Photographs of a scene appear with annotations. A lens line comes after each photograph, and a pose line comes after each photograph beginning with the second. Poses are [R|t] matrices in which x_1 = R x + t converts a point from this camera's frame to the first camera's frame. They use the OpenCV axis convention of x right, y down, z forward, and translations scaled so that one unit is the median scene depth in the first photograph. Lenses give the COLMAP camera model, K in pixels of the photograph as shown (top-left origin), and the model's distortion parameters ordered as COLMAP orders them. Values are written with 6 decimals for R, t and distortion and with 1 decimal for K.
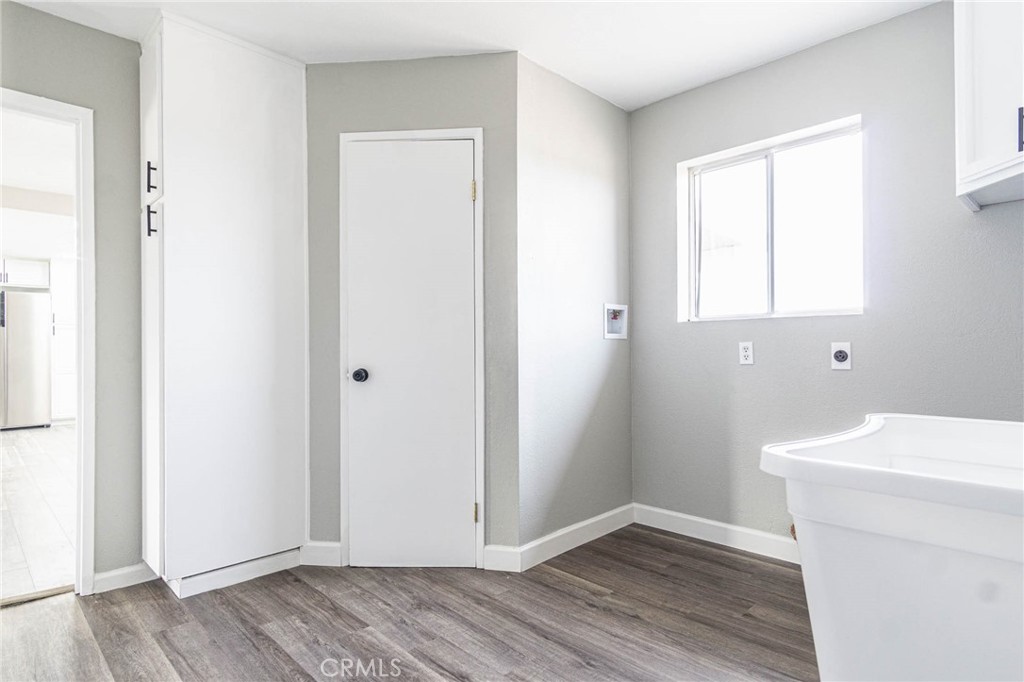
lens RADIAL K [[544.5, 0, 510.8], [0, 544.5, 342.6], [0, 0, 1]] dist [0.004842, 0.001168]
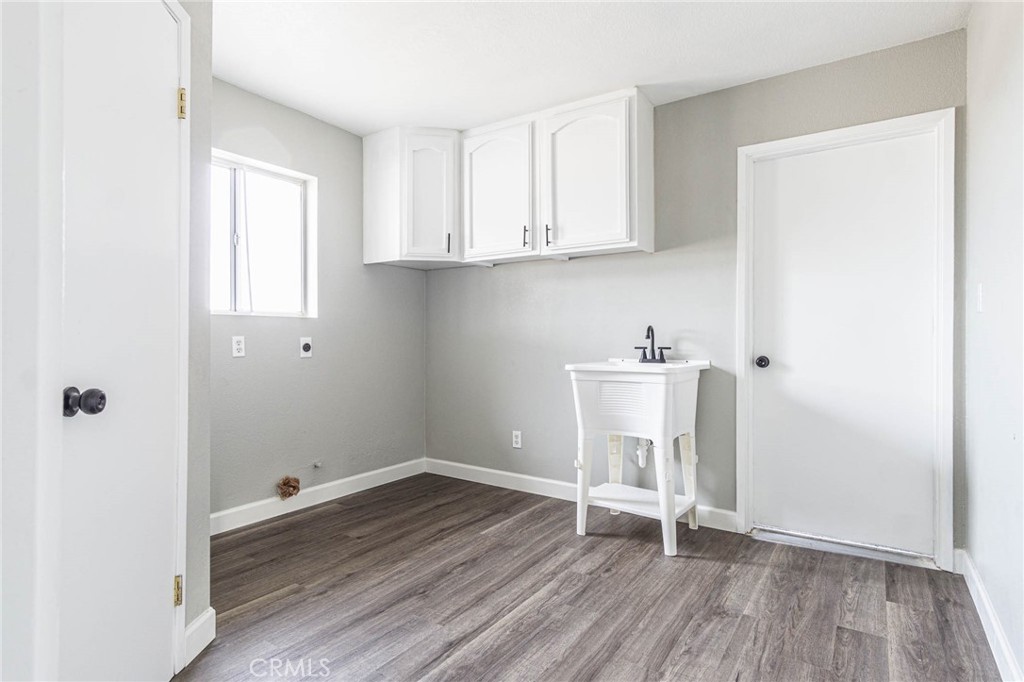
lens RADIAL K [[547.0, 0, 485.6], [0, 547.0, 341.3], [0, 0, 1]] dist [0.000028, 0.000054]
pose [[-0.163257, 0.001100, 0.986583, -0.853525], [-0.005946, 0.999980, -0.002099, 0.009676], [-0.986566, -0.006209, -0.163247, 0.810911]]
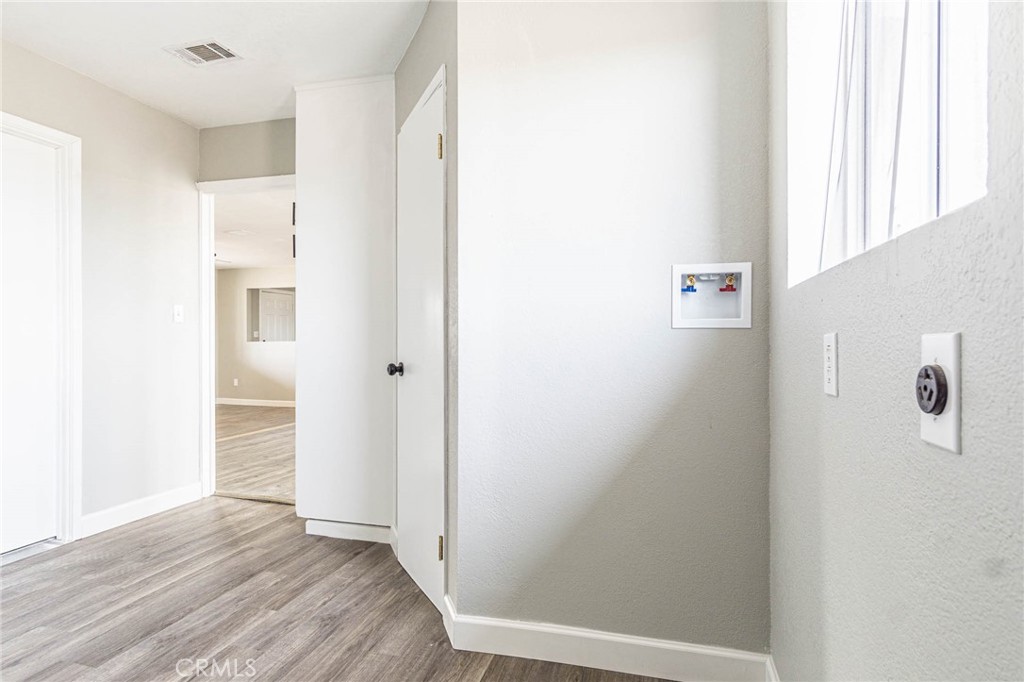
lens RADIAL K [[544.5, 0, 510.8], [0, 544.5, 342.6], [0, 0, 1]] dist [0.004842, 0.001168]
pose [[0.503660, 0.008141, -0.863864, 0.743425], [0.001911, 0.999943, 0.010537, 0.001192], [0.863900, -0.006958, 0.503615, 0.753986]]
